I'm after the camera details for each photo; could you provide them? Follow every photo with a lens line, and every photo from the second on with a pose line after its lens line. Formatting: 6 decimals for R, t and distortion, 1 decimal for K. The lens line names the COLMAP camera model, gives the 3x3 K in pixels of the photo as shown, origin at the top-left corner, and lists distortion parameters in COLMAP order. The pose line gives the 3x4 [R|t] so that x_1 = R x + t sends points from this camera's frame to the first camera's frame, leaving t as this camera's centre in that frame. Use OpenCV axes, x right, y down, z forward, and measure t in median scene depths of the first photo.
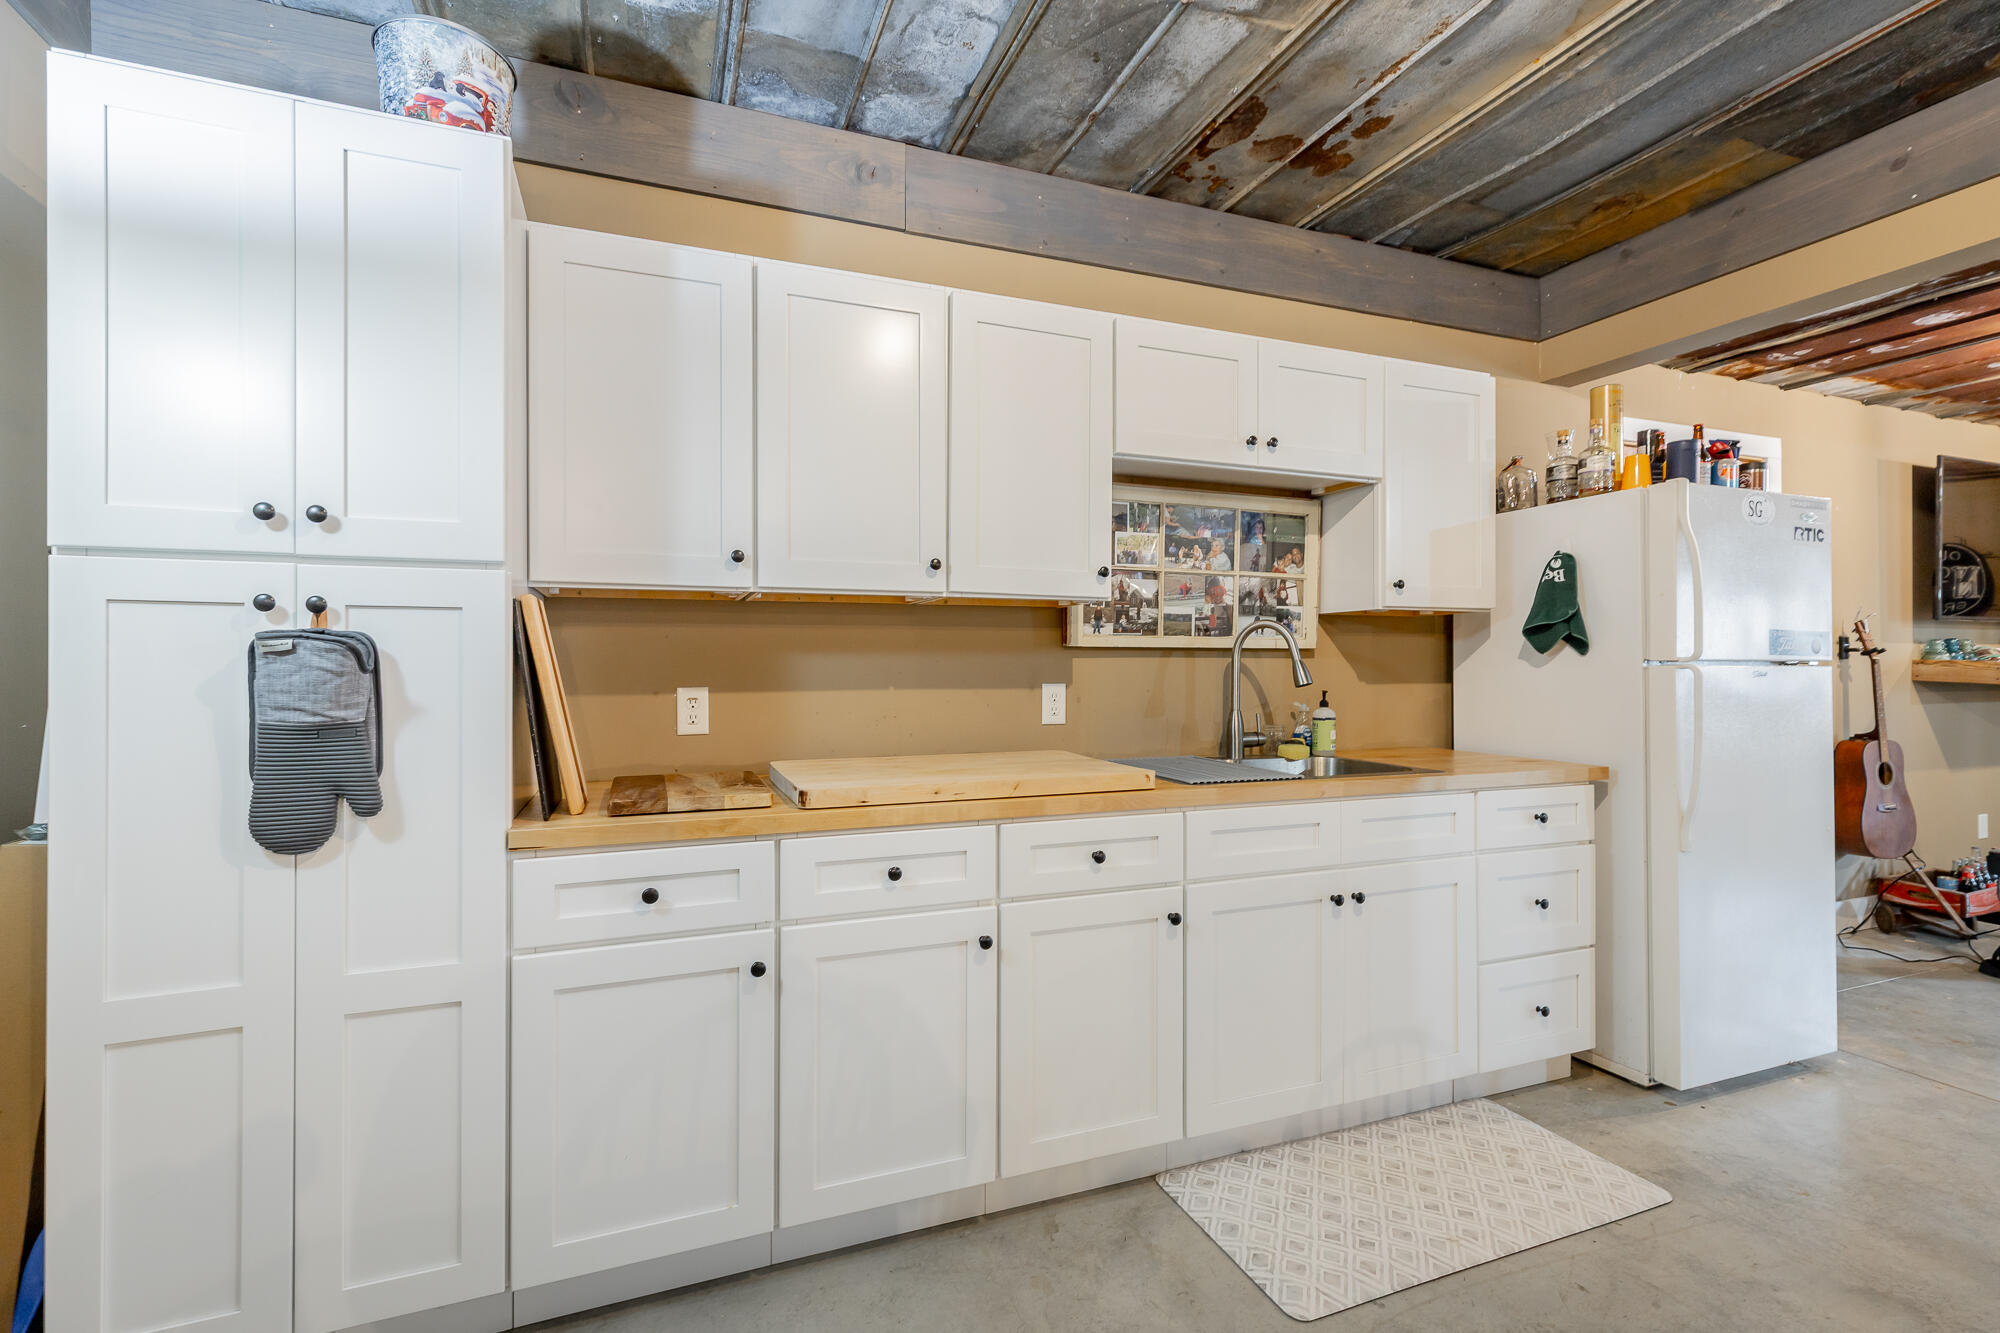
lens RADIAL K [[898.1, 0, 998.9], [0, 898.1, 664.3], [0, 0, 1]] dist [0.008408, -0.002461]
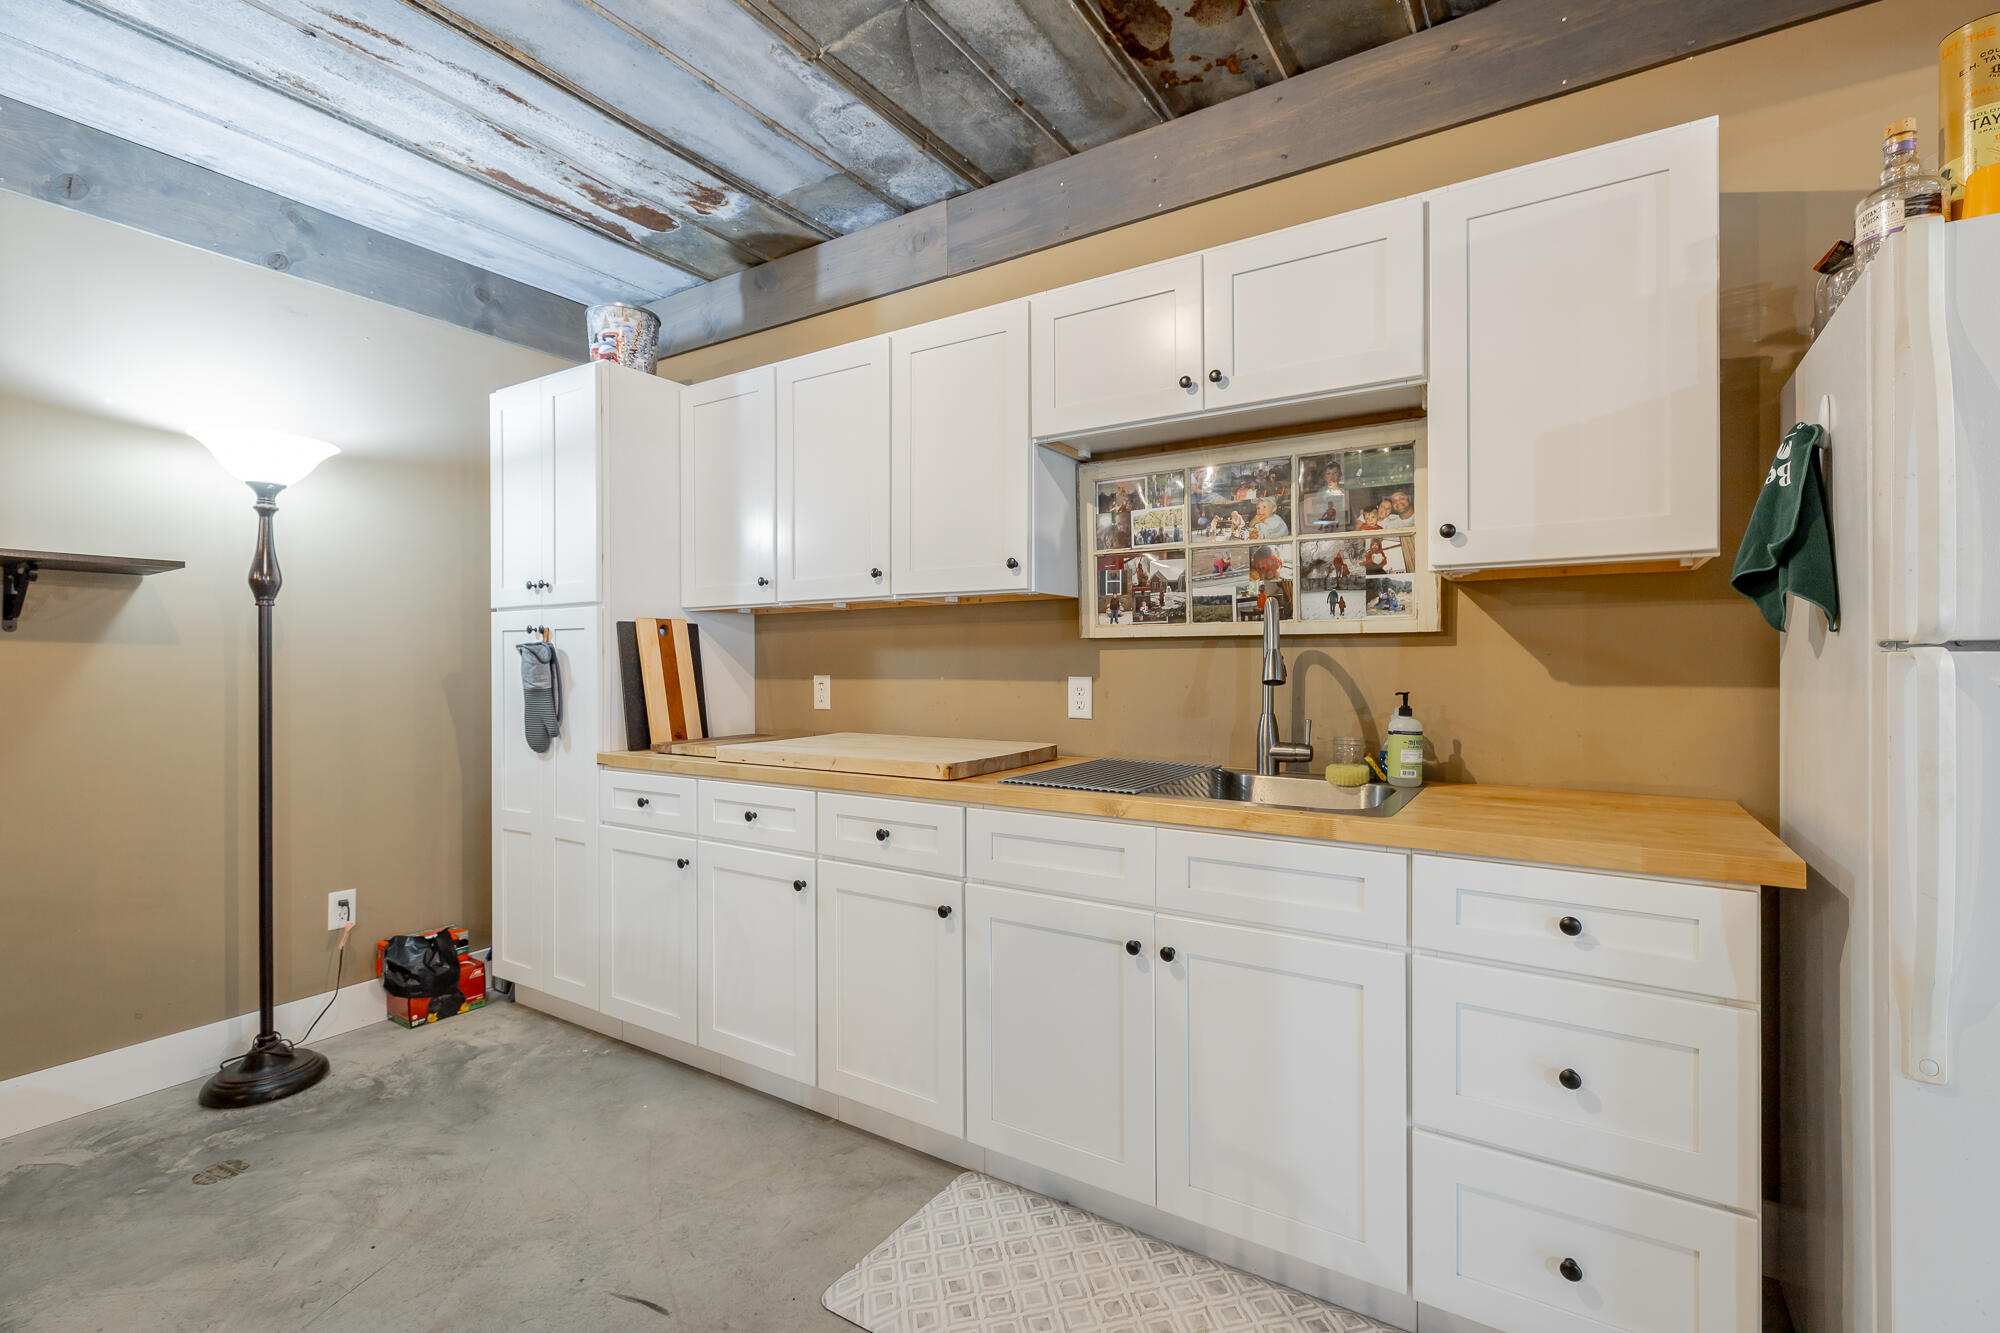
lens RADIAL K [[898.1, 0, 996.0], [0, 898.1, 665.8], [0, 0, 1]] dist [0.008408, -0.002461]
pose [[0.581221, 0.002053, -0.813743, 0.789246], [0.003655, 0.999980, 0.005134, 0.004205], [0.813737, -0.005958, 0.581202, 0.355747]]
